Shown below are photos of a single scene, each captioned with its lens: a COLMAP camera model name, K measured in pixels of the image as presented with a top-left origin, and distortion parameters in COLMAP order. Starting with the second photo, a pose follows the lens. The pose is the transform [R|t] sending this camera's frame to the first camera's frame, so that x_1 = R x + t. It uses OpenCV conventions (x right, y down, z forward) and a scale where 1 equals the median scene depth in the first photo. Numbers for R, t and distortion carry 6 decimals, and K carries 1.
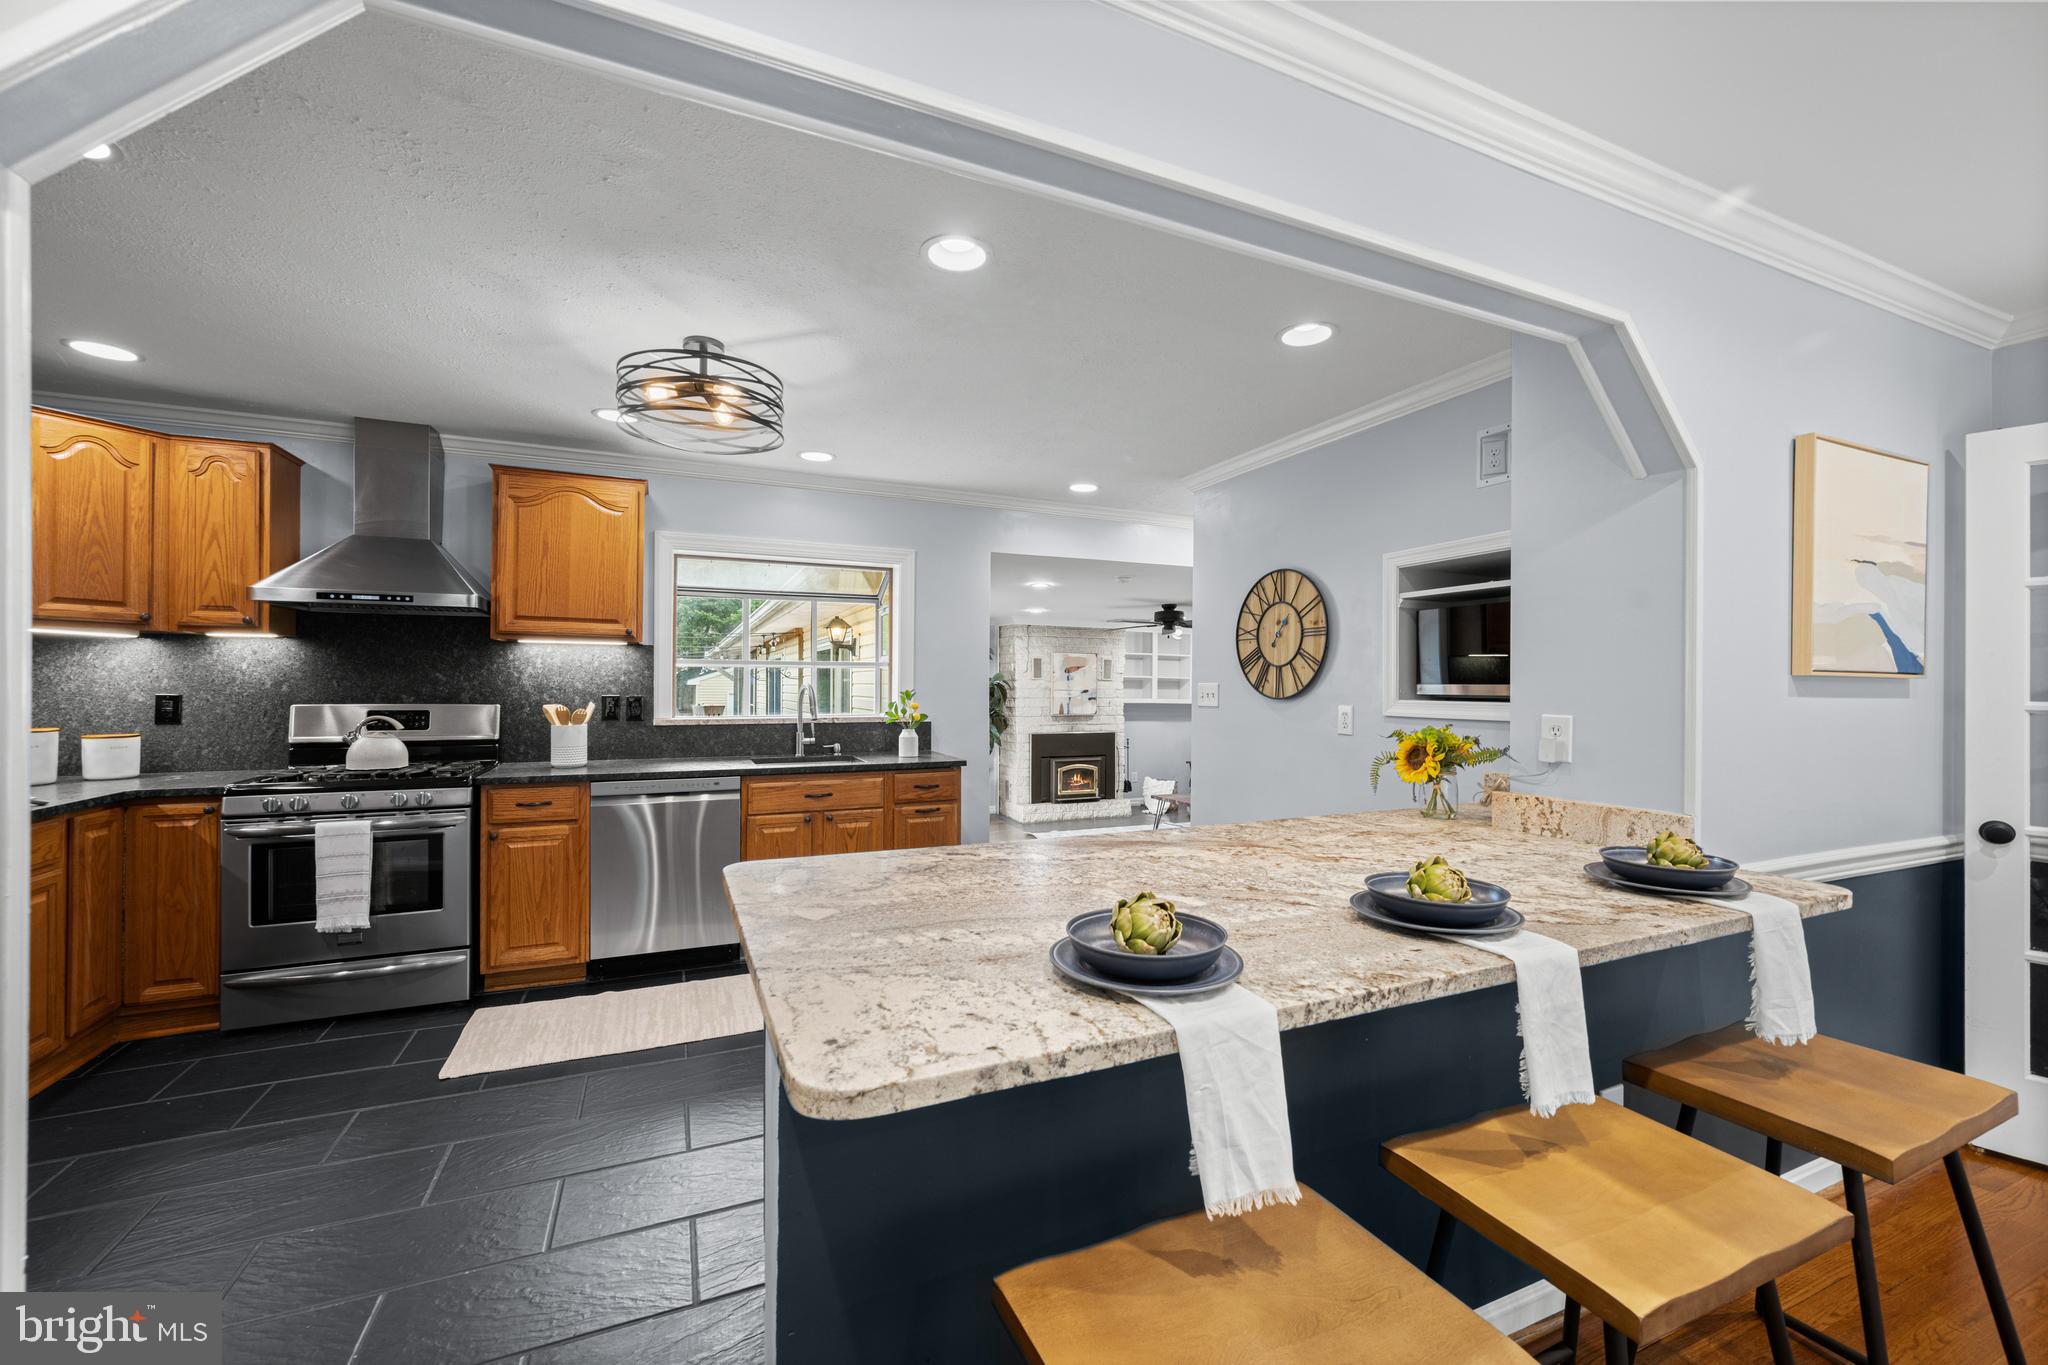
lens RADIAL K [[811.3, 0, 1020.0], [0, 811.3, 687.5], [0, 0, 1]] dist [-0.000180, 0.000112]
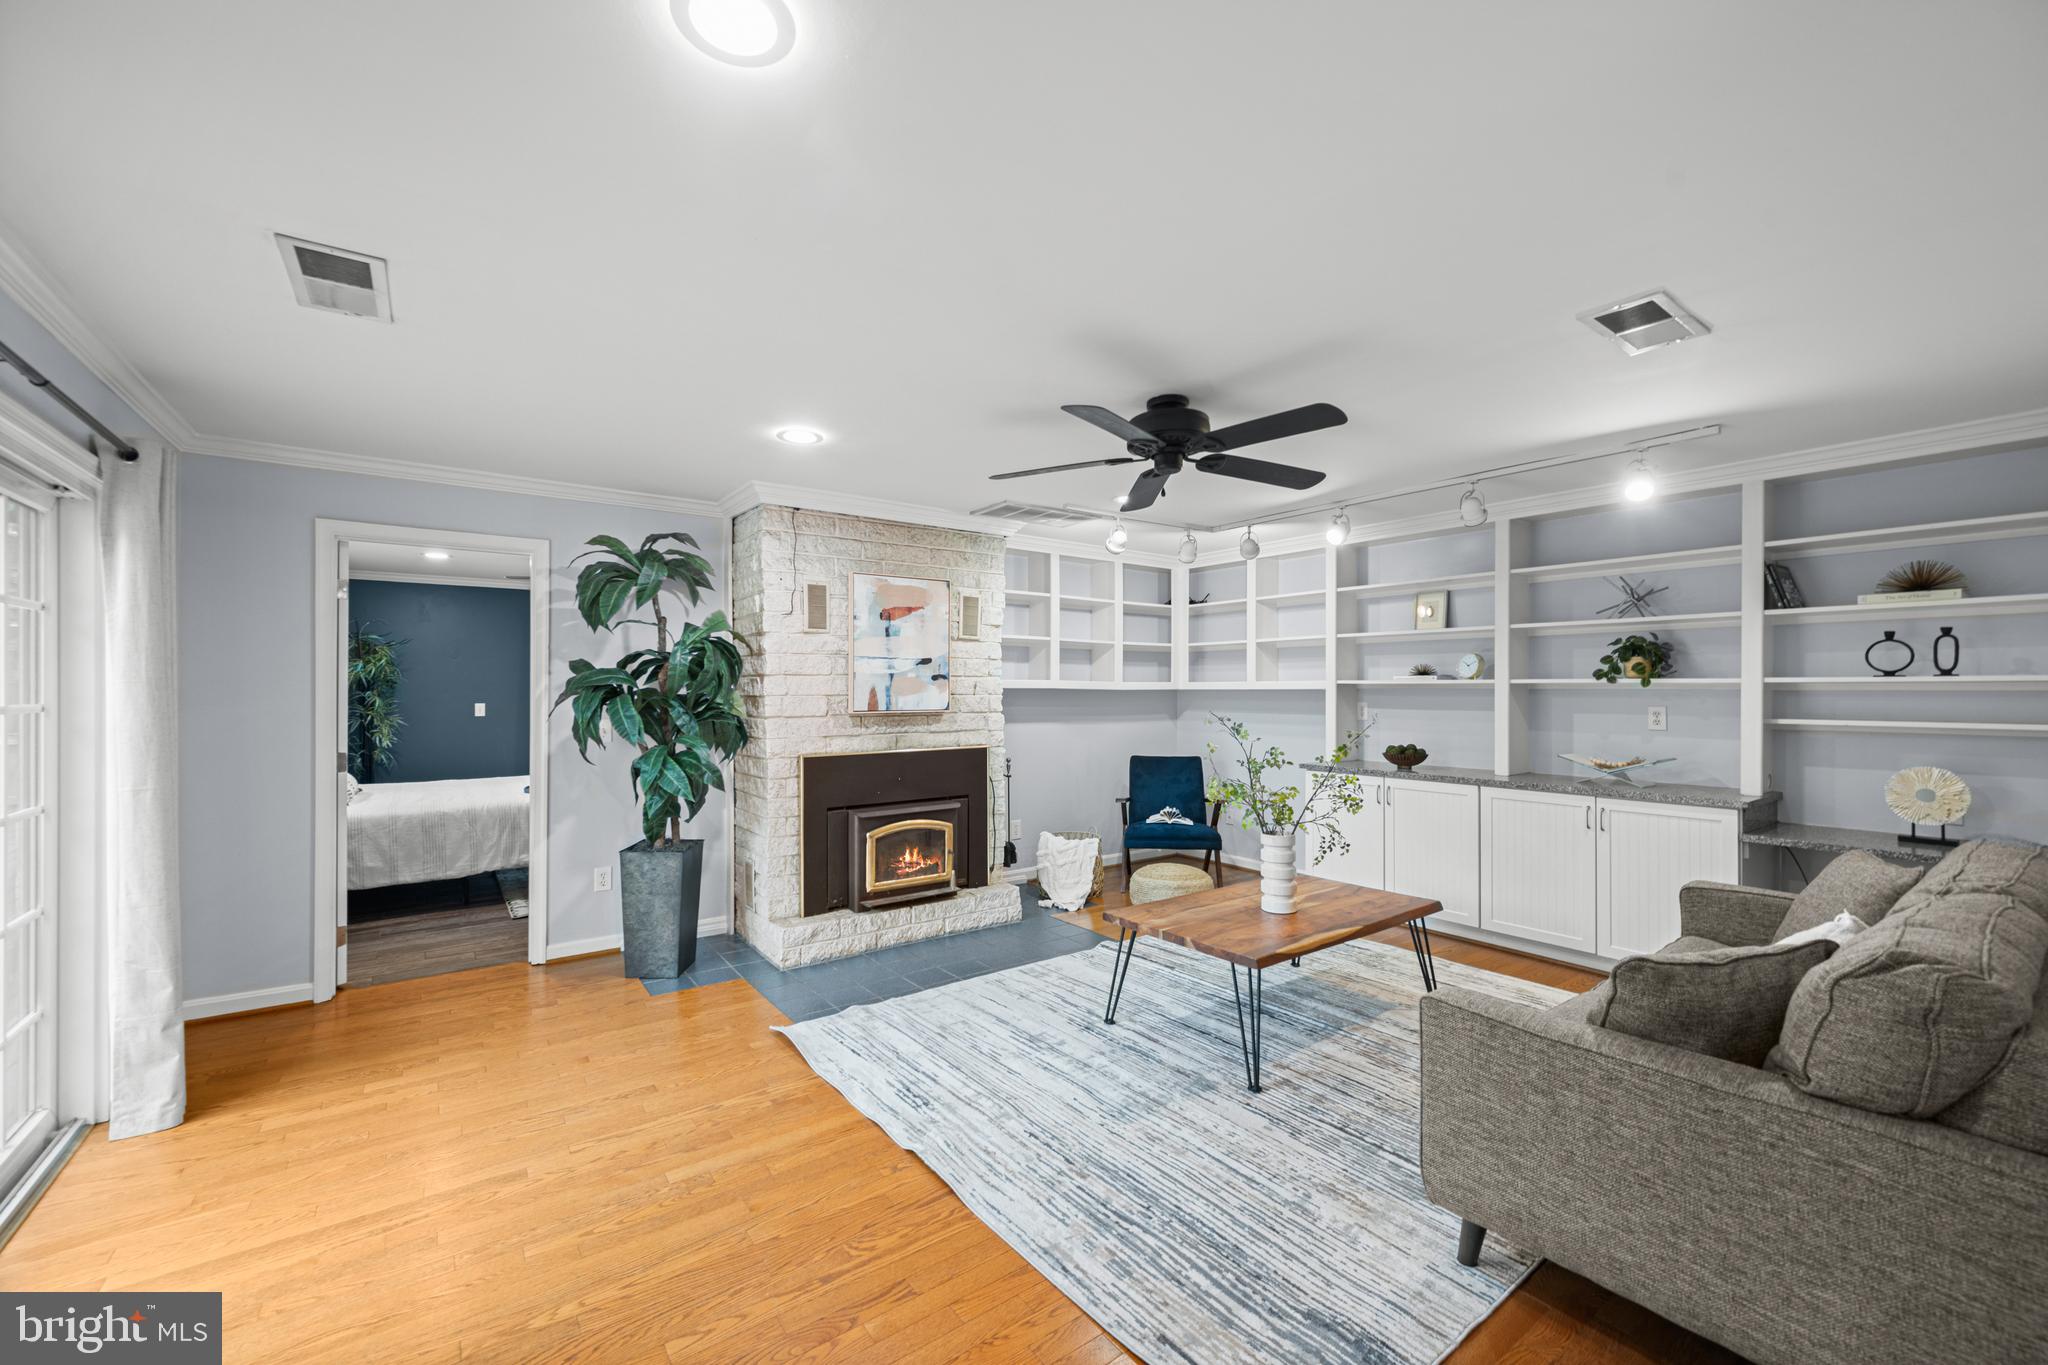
lens RADIAL K [[811.3, 0, 1020.0], [0, 811.3, 687.5], [0, 0, 1]] dist [-0.000180, 0.000112]
pose [[0.976663, -0.006315, 0.214687, 0.076837], [0.007120, 0.999970, -0.002976, 0.048972], [-0.214662, 0.004435, 0.976678, 1.217935]]
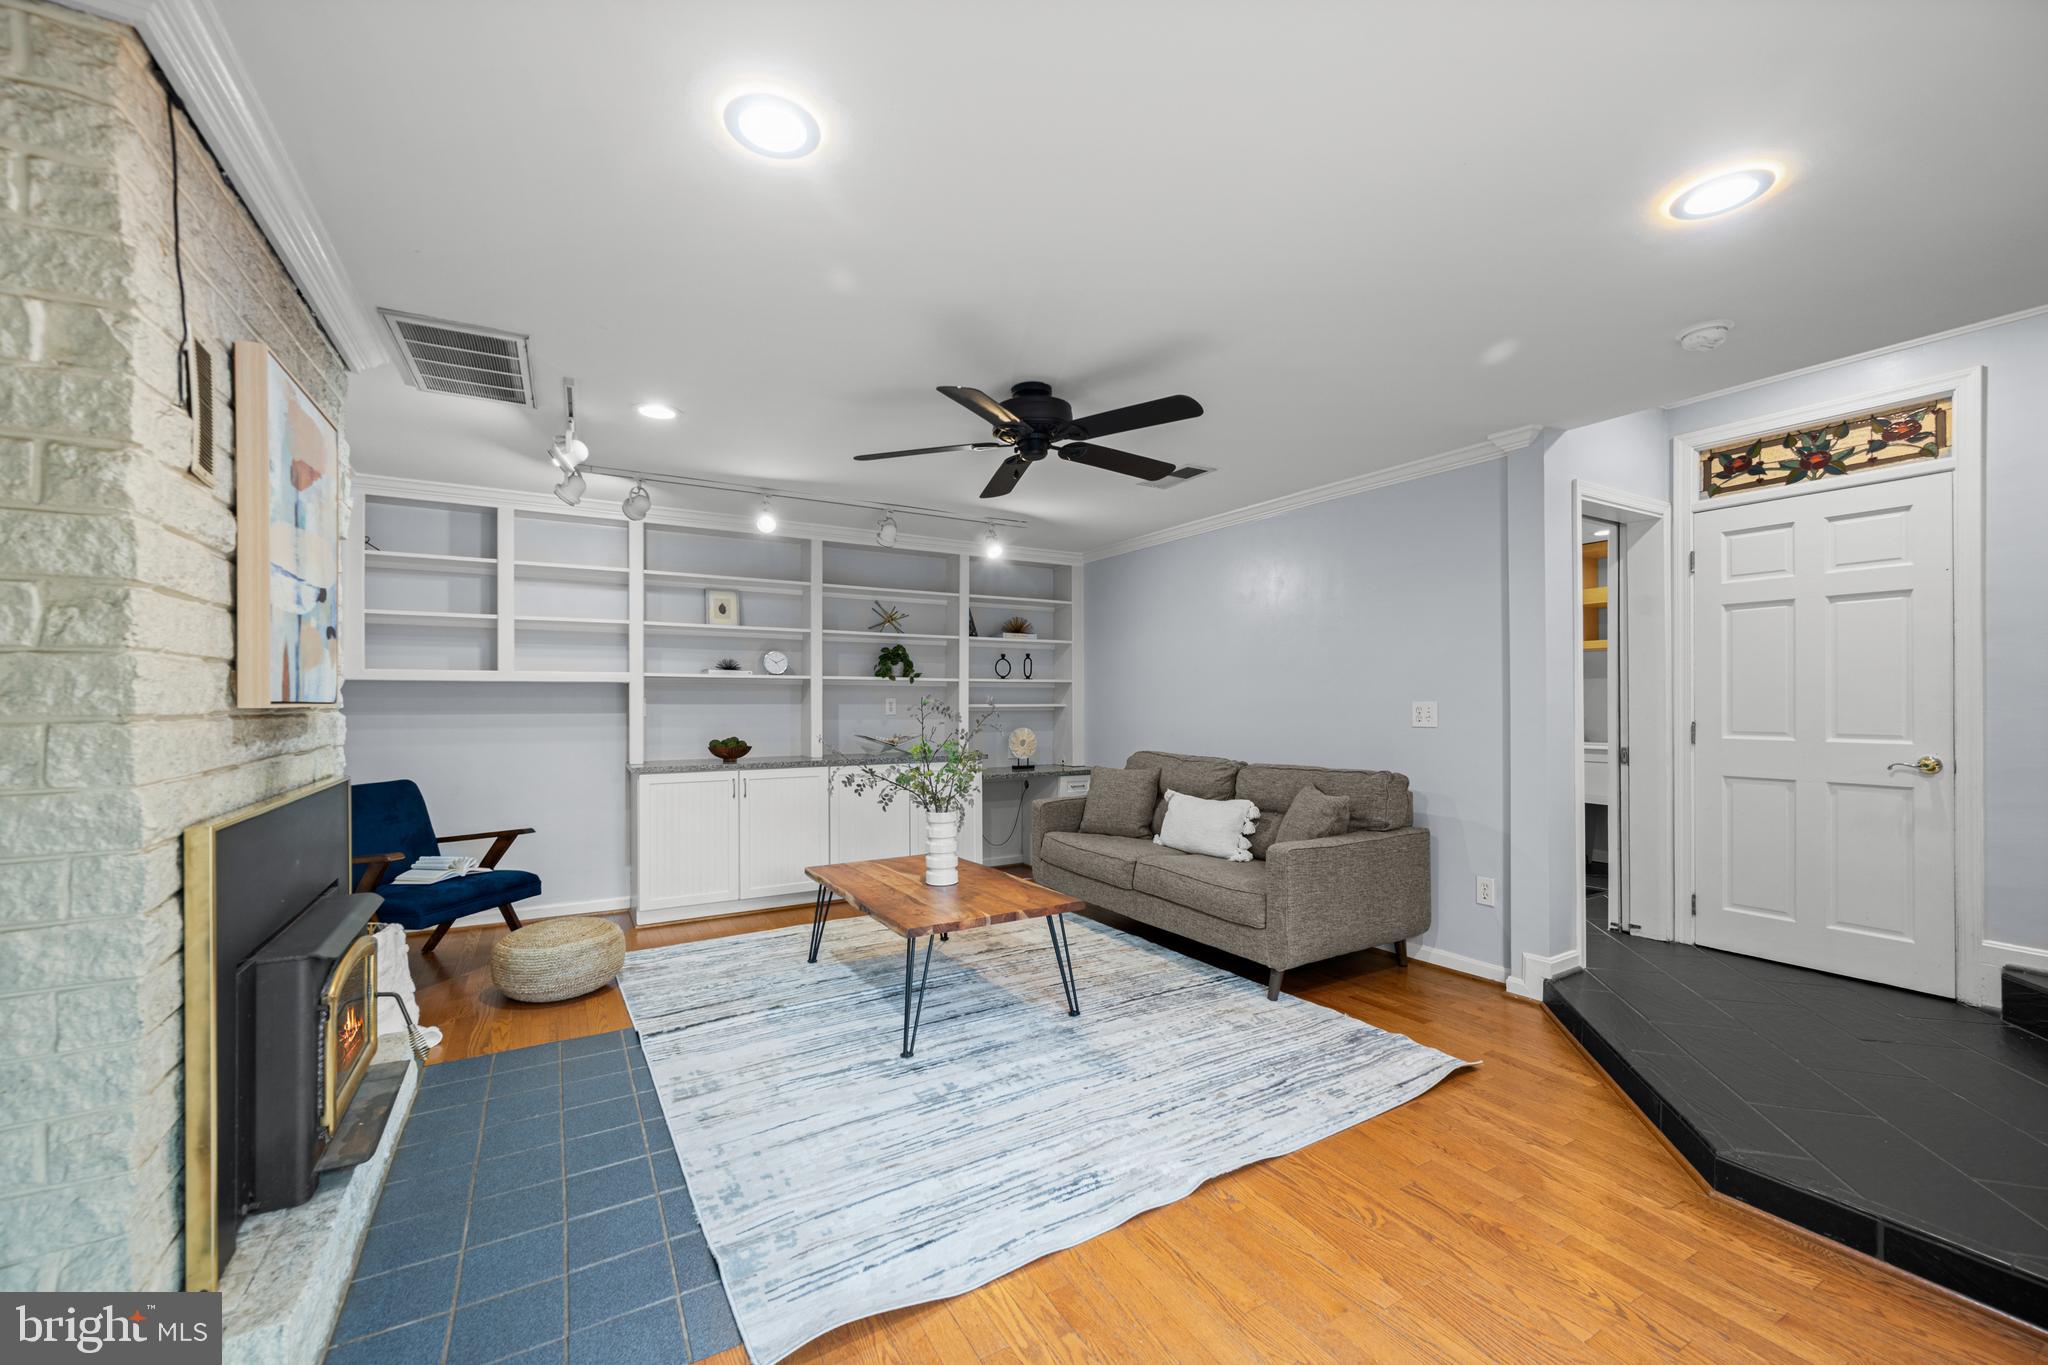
lens RADIAL K [[825.2, 0, 997.5], [0, 825.2, 678.6], [0, 0, 1]] dist [0.001055, 0.000098]
pose [[-0.098223, 0.016518, 0.995027, -0.360804], [0.001798, 0.999864, -0.016421, 0.064689], [-0.995163, 0.000176, -0.098239, 1.934567]]
